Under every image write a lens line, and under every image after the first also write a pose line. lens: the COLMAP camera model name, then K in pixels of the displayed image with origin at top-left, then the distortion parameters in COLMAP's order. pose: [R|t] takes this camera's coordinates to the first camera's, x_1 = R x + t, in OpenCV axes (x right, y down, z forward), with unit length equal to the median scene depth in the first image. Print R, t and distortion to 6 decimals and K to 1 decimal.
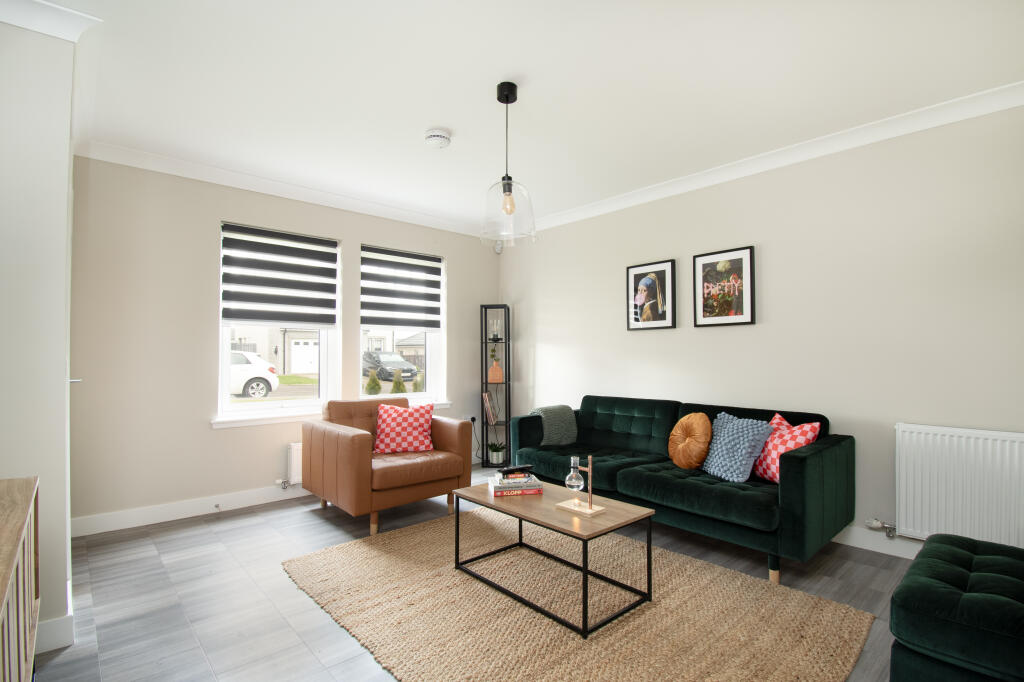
lens RADIAL K [[482.0, 0, 507.3], [0, 482.0, 344.9], [0, 0, 1]] dist [0.002683, -0.003282]
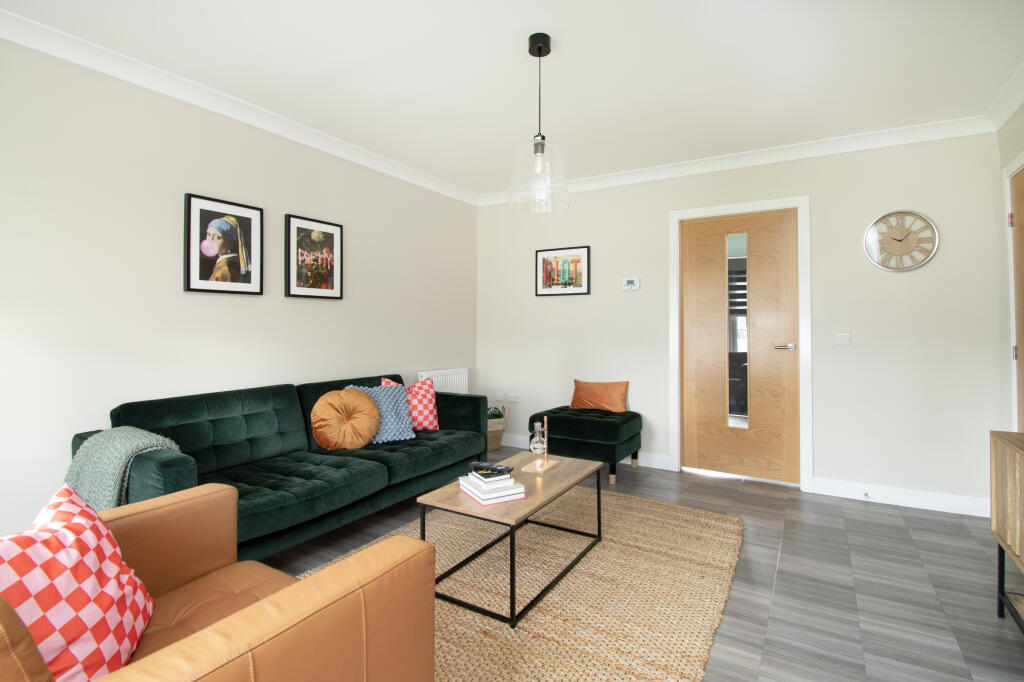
lens RADIAL K [[482.0, 0, 507.3], [0, 482.0, 332.4], [0, 0, 1]] dist [0.002683, -0.003282]
pose [[-0.271559, 0.008688, 0.962383, -0.557026], [-0.000673, 0.999957, -0.009217, 0.035622], [-0.962422, -0.003150, -0.271542, 0.867630]]
